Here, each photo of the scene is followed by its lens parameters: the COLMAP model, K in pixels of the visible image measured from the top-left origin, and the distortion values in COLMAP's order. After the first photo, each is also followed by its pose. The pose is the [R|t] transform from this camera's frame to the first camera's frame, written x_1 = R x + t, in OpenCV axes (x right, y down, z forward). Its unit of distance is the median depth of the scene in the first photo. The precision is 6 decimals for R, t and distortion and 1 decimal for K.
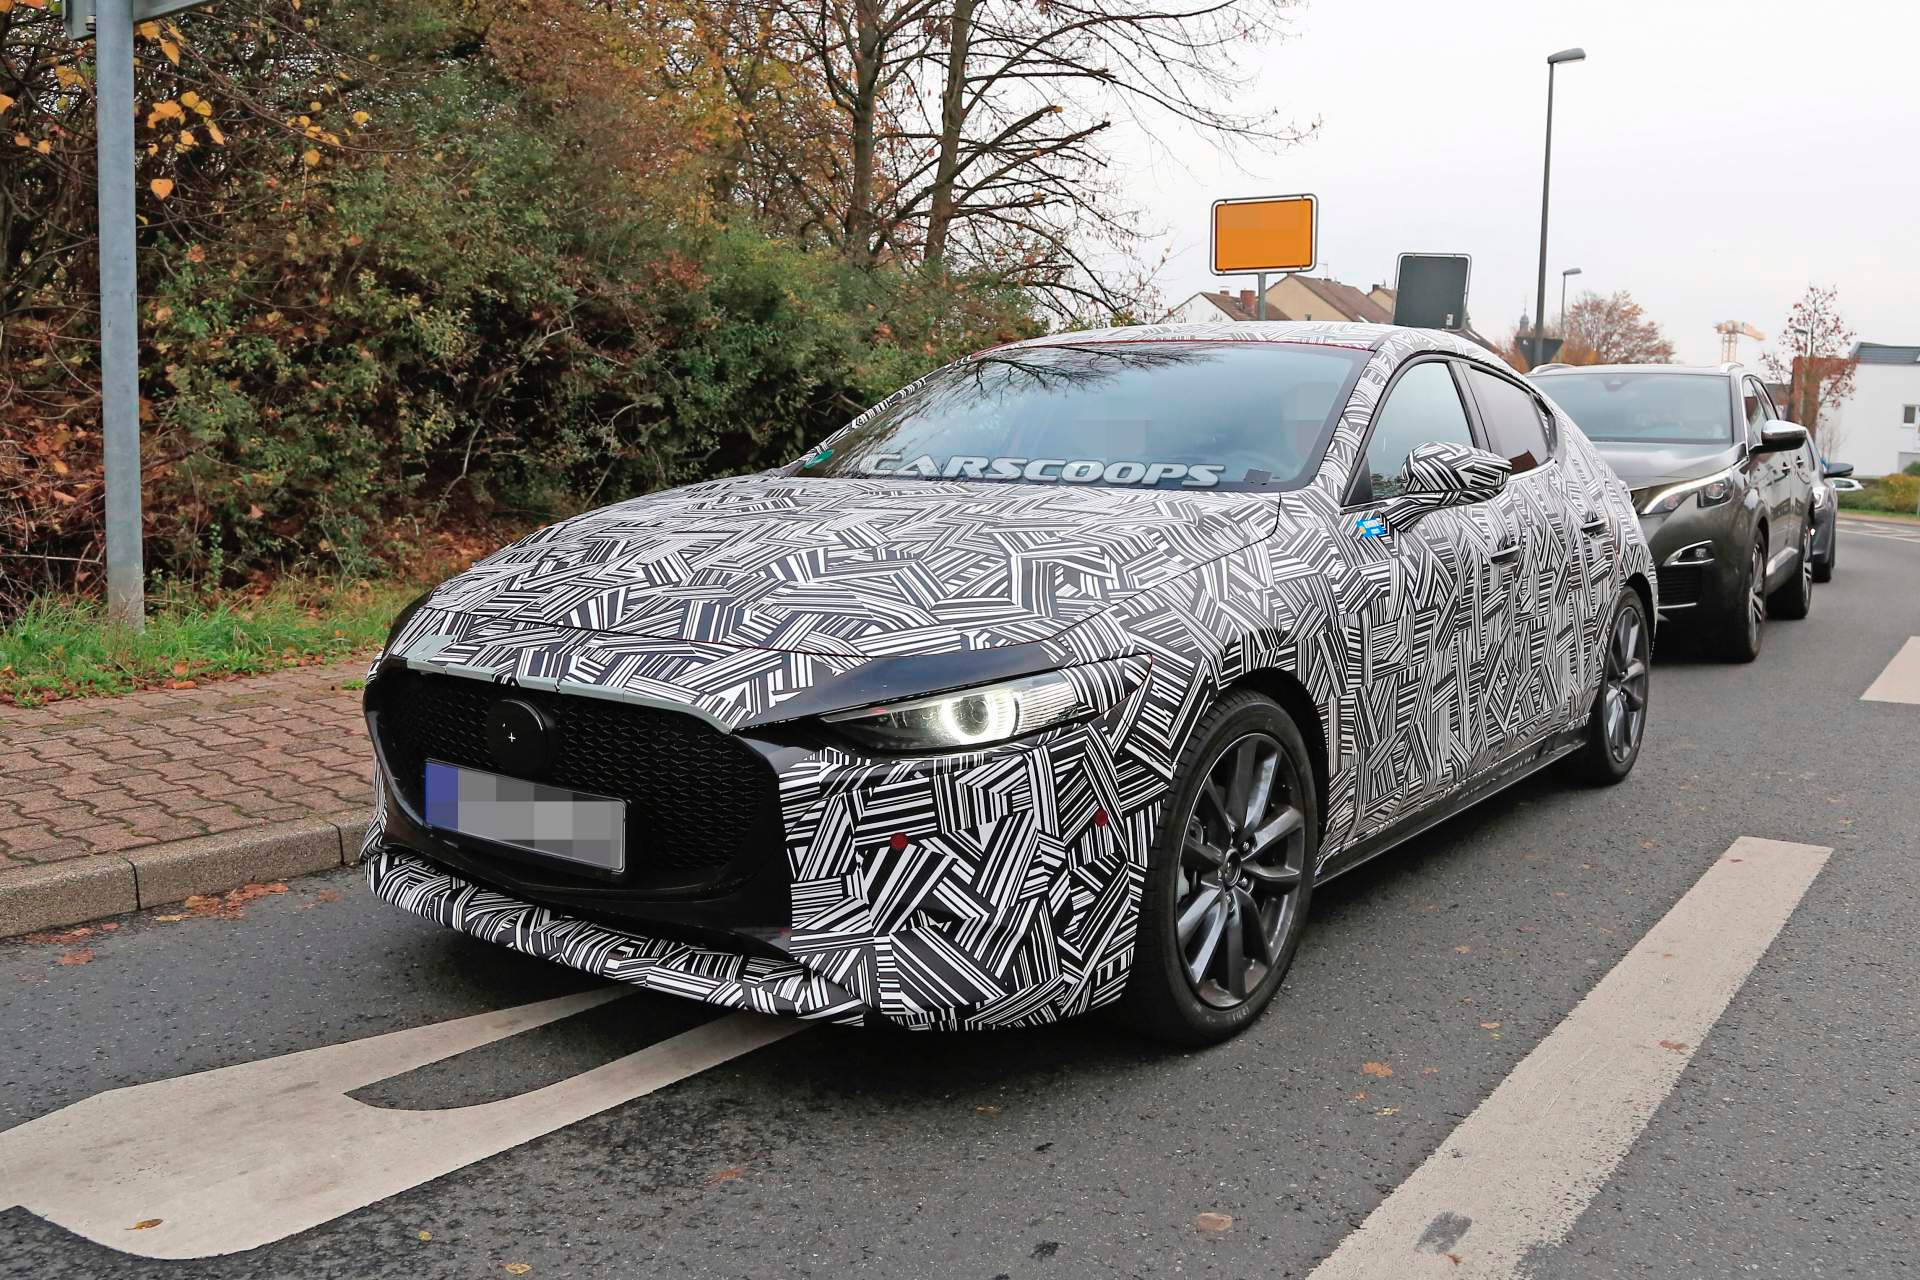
lens RADIAL K [[1606.4, 0, 958.3], [0, 1606.4, 569.1], [0, 0, 1]] dist [-0.132303, 0.107946]
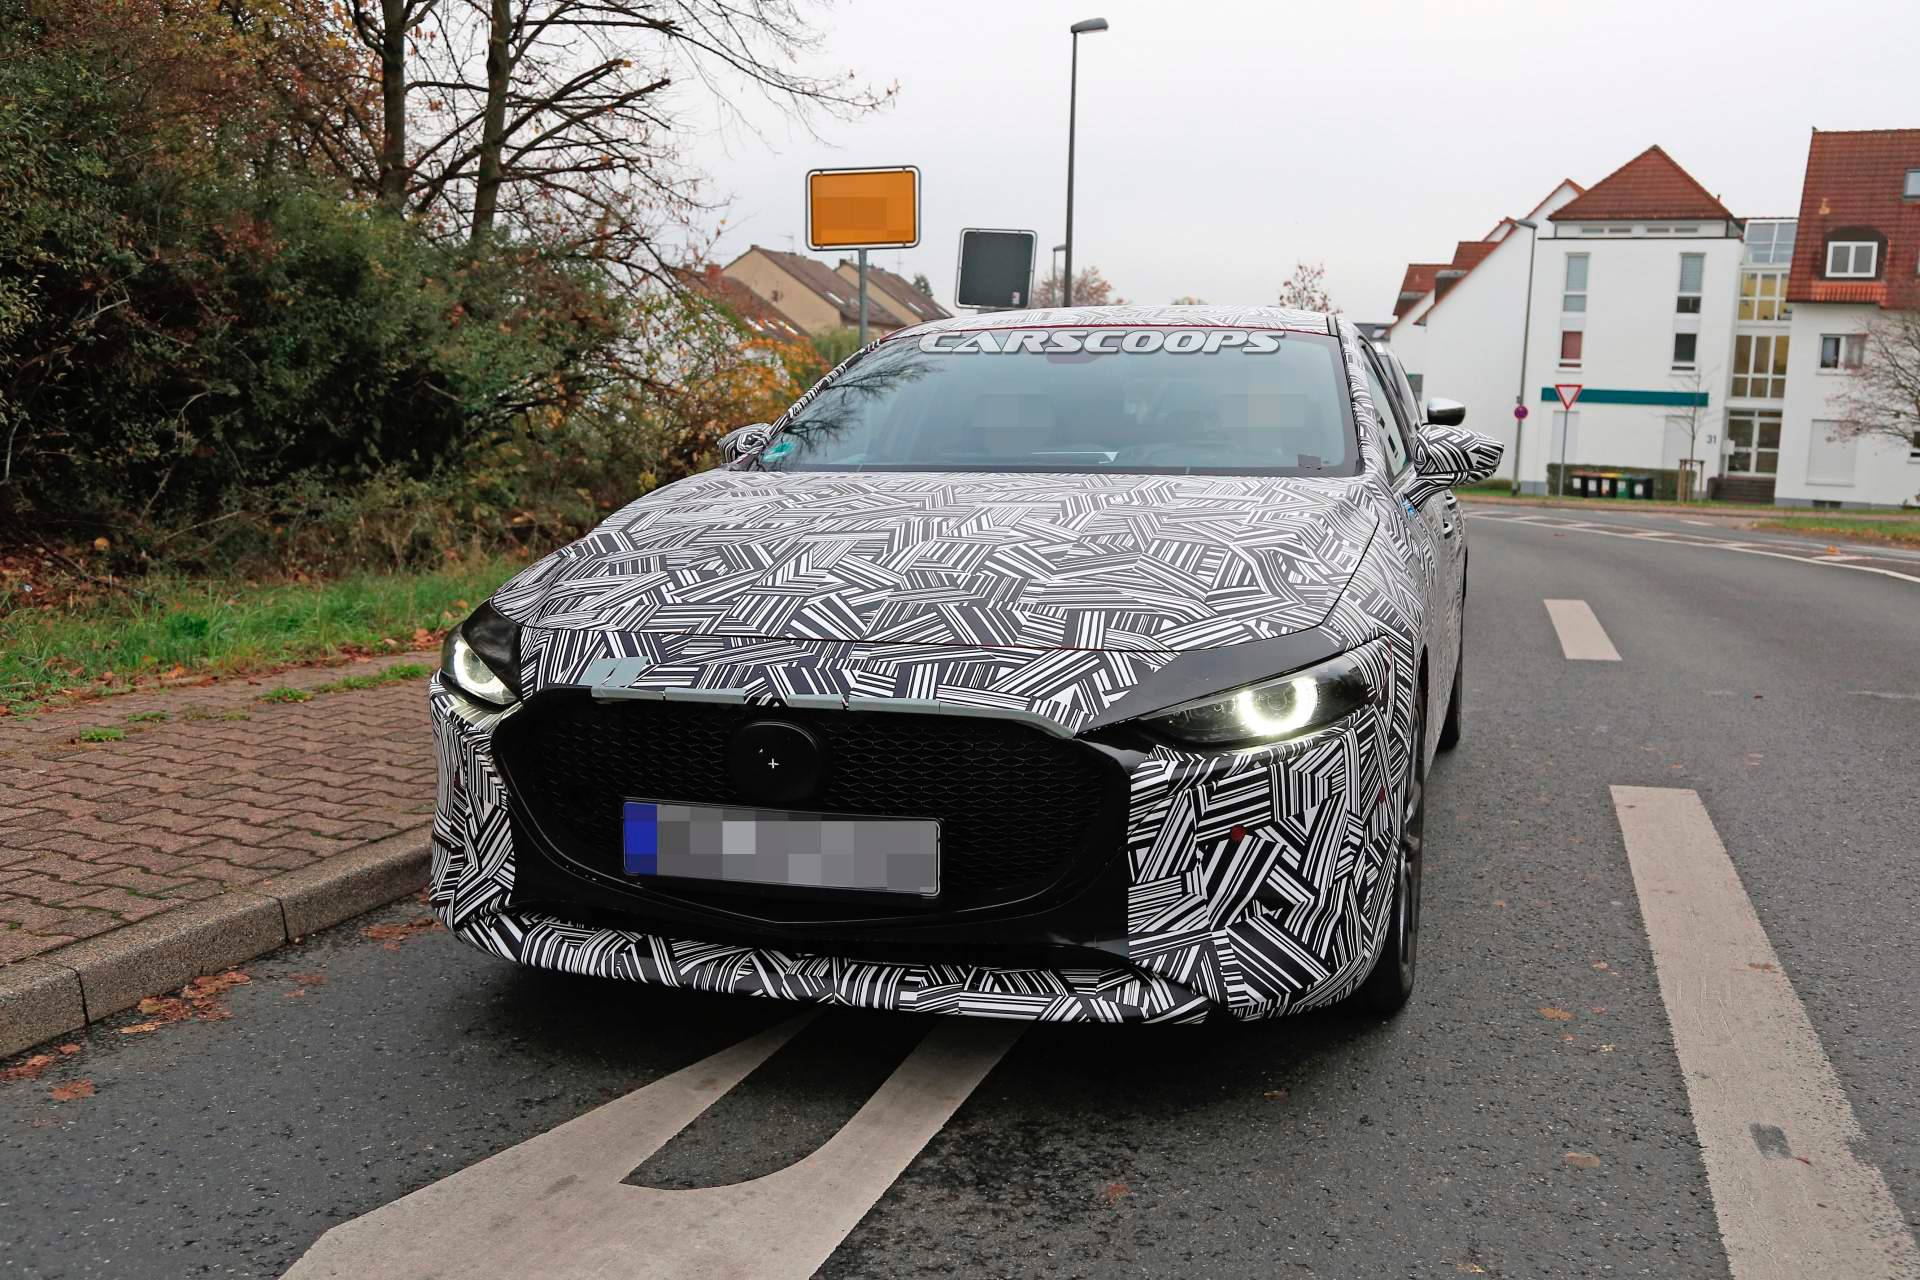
lens RADIAL K [[1702.6, 0, 960.0], [0, 1702.6, 640.0], [0, 0, 1]] dist [-0.061007, 0.104329]
pose [[0.948700, -0.051685, 0.311924, -0.499414], [0.037568, 0.997987, 0.051103, -0.010455], [-0.313937, -0.036763, 0.948732, 0.049560]]
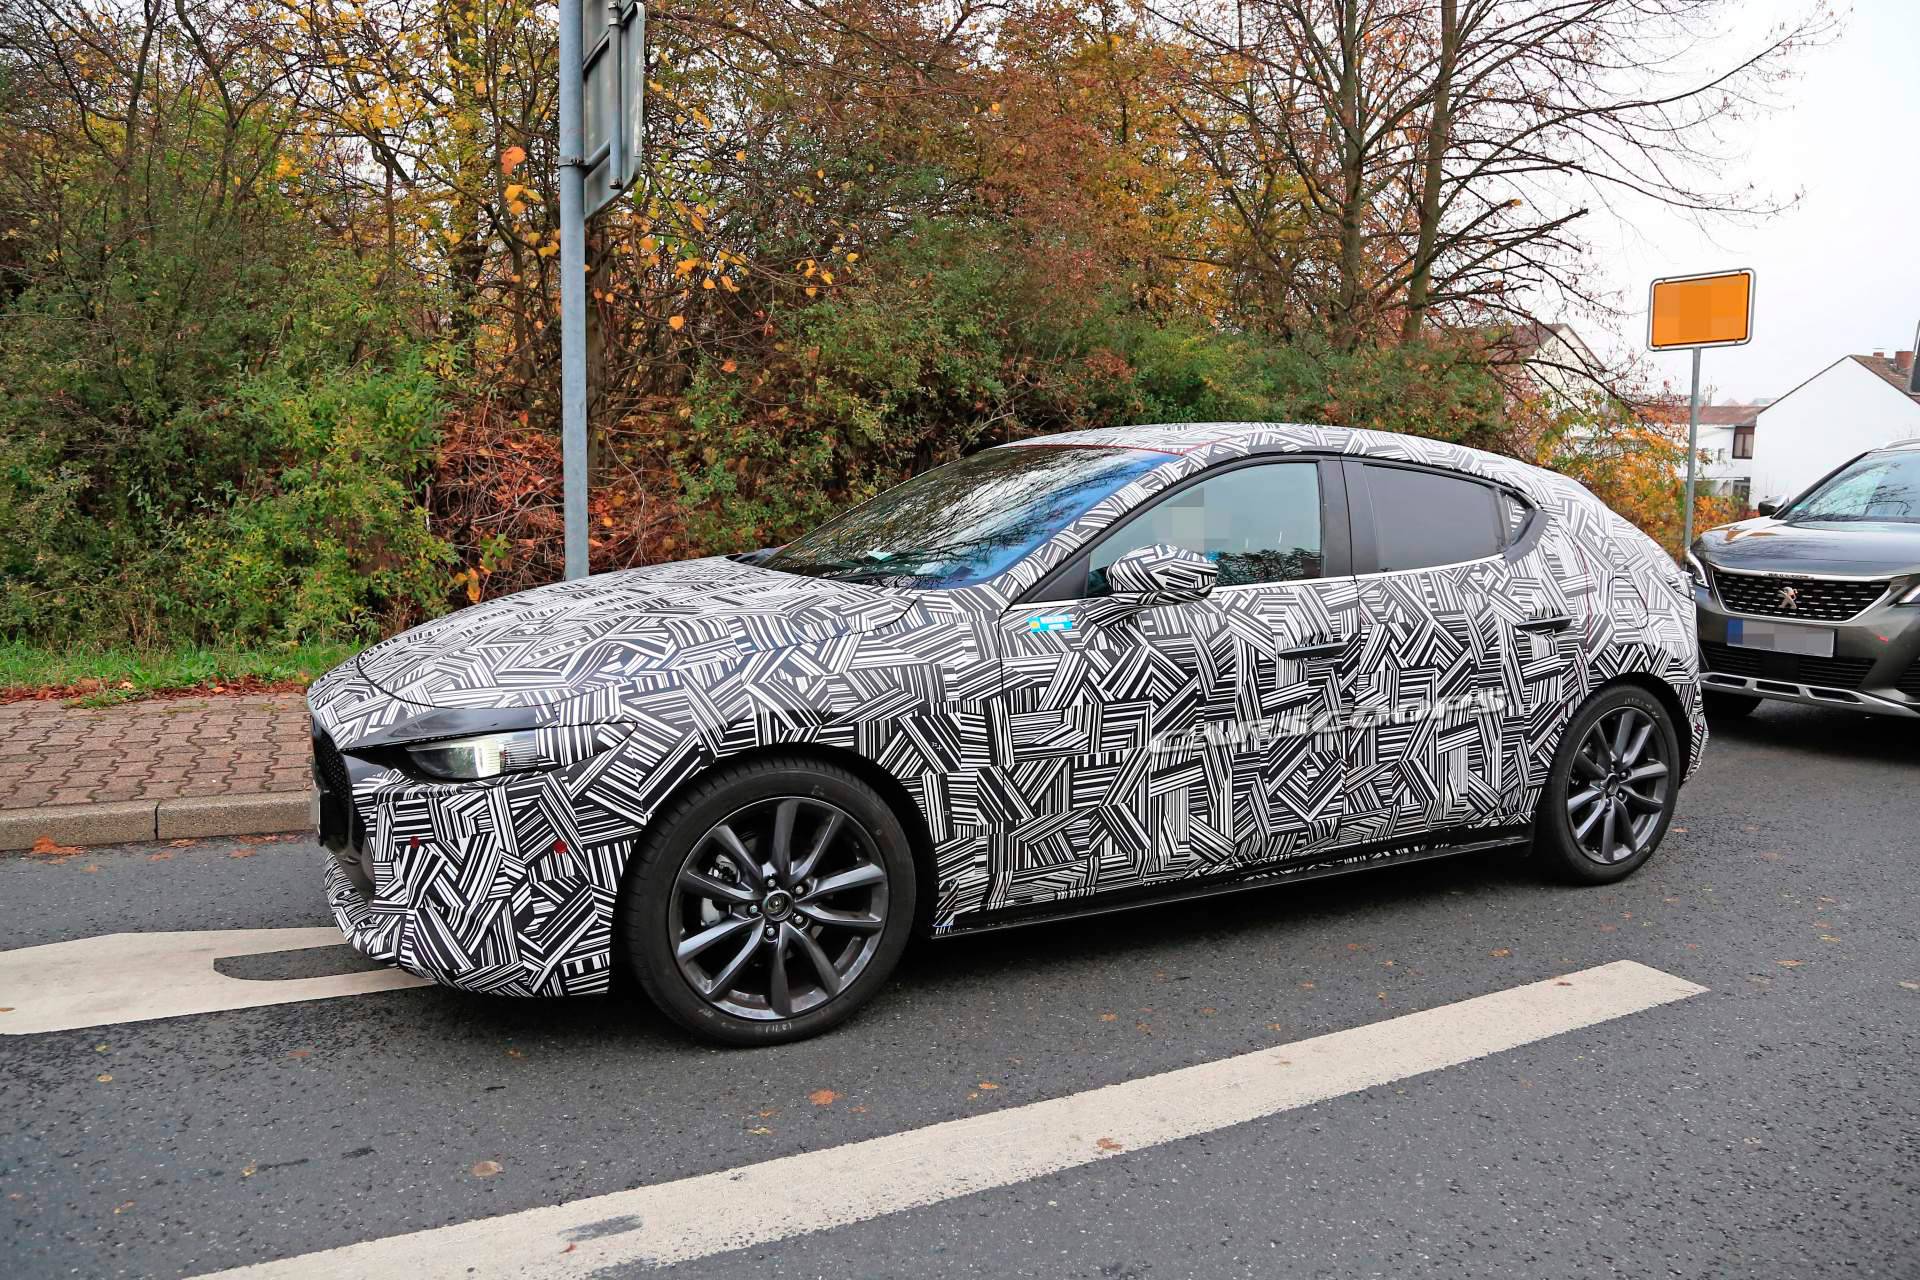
lens RADIAL K [[1322.5, 0, 928.8], [0, 1322.5, 608.1], [0, 0, 1]] dist [-0.110919, 0.056688]
pose [[0.886863, 0.046554, -0.459681, 0.816759], [-0.042493, 0.998913, 0.019184, -0.068317], [0.460074, 0.002520, 0.887877, 0.199751]]
